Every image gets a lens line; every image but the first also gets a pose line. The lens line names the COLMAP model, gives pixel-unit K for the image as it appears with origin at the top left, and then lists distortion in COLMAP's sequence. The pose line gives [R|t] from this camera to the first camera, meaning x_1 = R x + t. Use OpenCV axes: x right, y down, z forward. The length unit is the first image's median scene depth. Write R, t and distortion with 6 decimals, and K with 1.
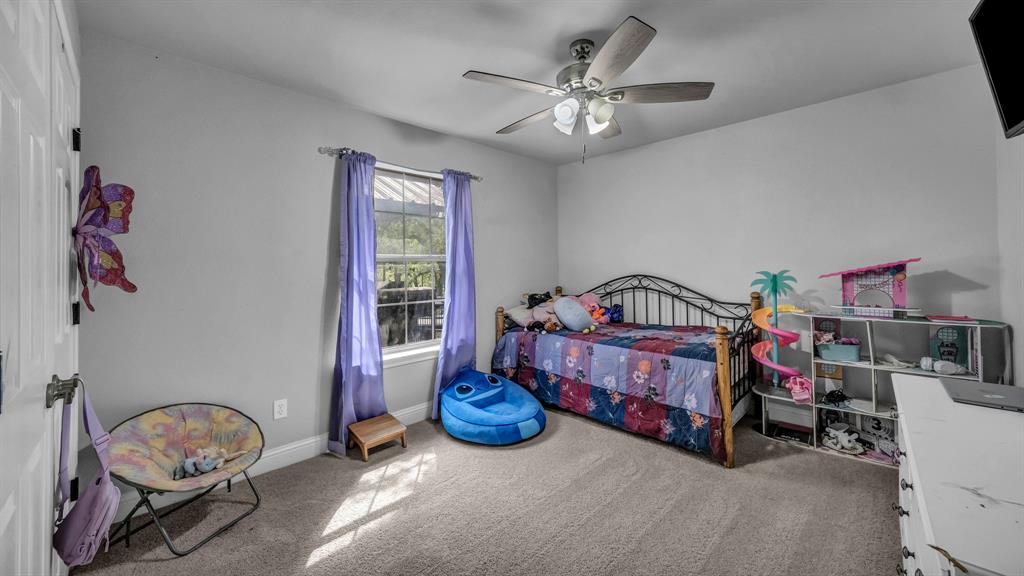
lens RADIAL K [[386.2, 0, 511.1], [0, 386.2, 260.4], [0, 0, 1]] dist [0.001393, 0.000123]
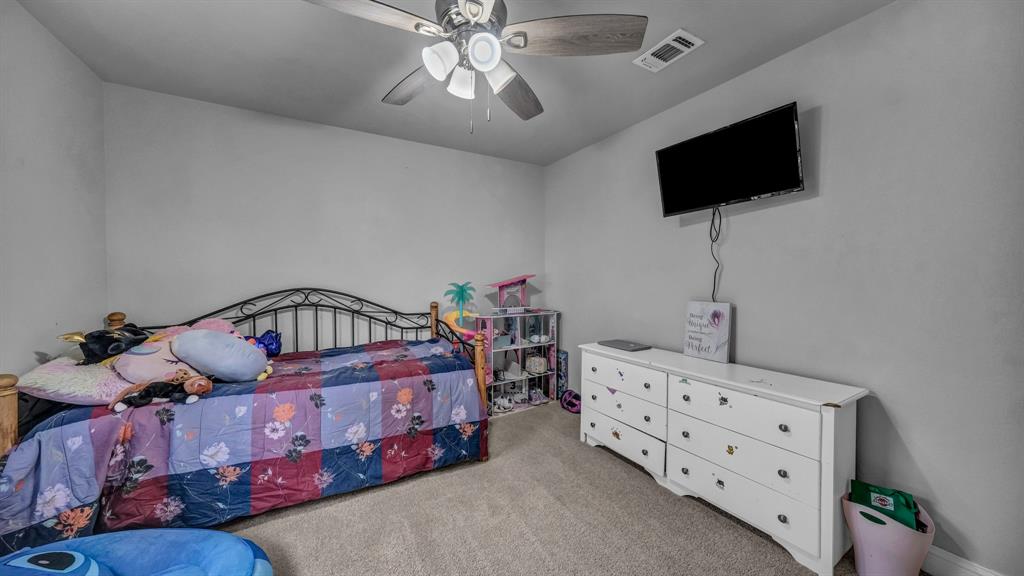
lens RADIAL K [[360.4, 0, 513.7], [0, 360.4, 286.9], [0, 0, 1]] dist [-0.000679, 0.003365]
pose [[0.261096, -0.009502, 0.965266, -0.308702], [-0.023217, 0.999600, 0.016120, 0.016743], [-0.965034, -0.026619, 0.260771, 0.505464]]
